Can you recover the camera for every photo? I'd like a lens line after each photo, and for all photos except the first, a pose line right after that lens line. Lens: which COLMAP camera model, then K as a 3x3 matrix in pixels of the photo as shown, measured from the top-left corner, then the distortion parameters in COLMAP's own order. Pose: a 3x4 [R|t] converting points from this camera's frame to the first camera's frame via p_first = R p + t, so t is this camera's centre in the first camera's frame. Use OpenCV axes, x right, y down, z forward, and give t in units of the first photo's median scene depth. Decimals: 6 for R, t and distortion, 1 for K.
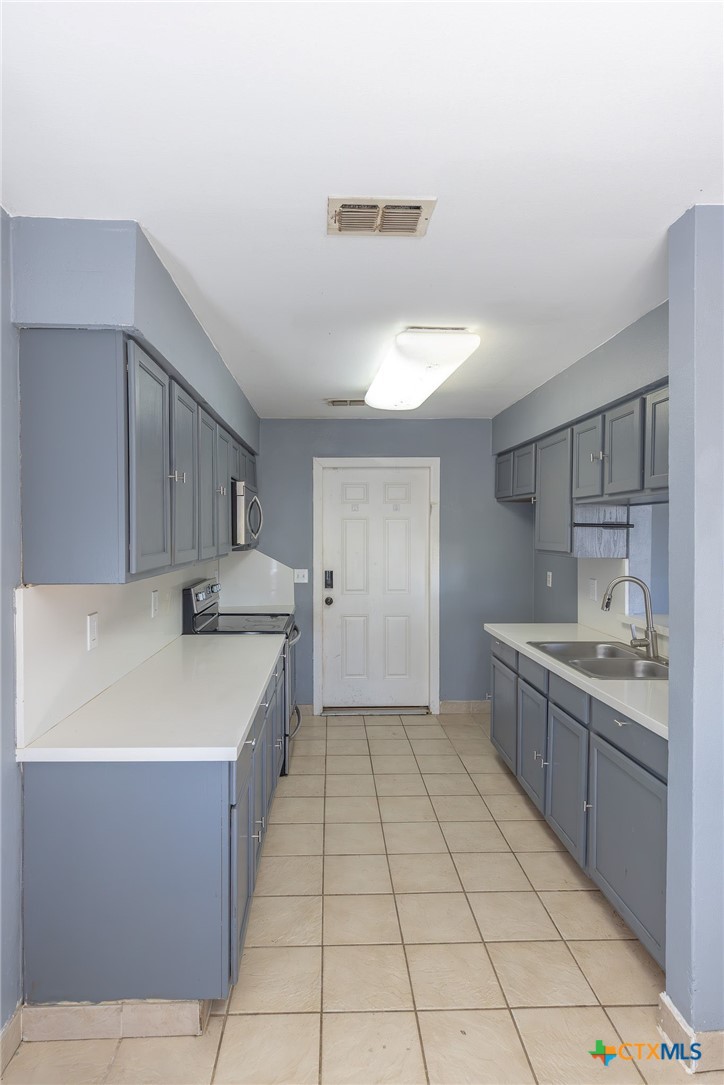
lens RADIAL K [[610.6, 0, 362.0], [0, 610.6, 542.5], [0, 0, 1]] dist [-0.019112, 0.001011]
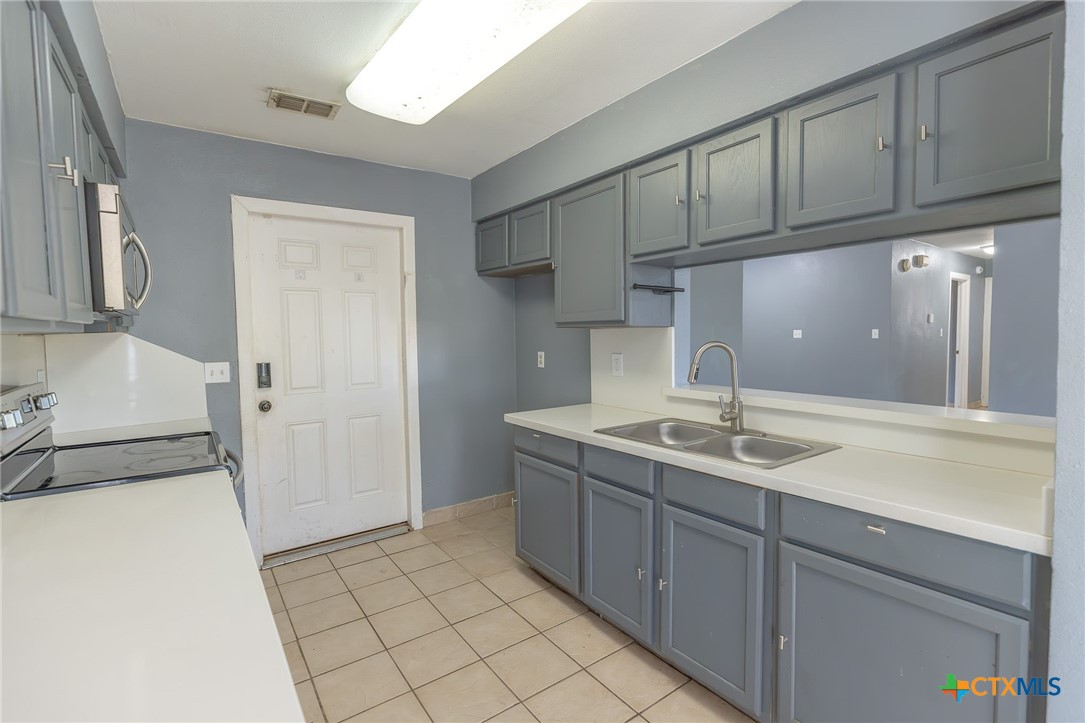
lens RADIAL K [[491.6, 0, 542.5], [0, 491.6, 361.5], [0, 0, 1]] dist [-0.001521, -0.000463]
pose [[0.829415, -0.045812, 0.556752, -0.109136], [0.028470, 0.998803, 0.039773, 0.033263], [-0.557907, -0.017138, 0.829726, 0.377019]]
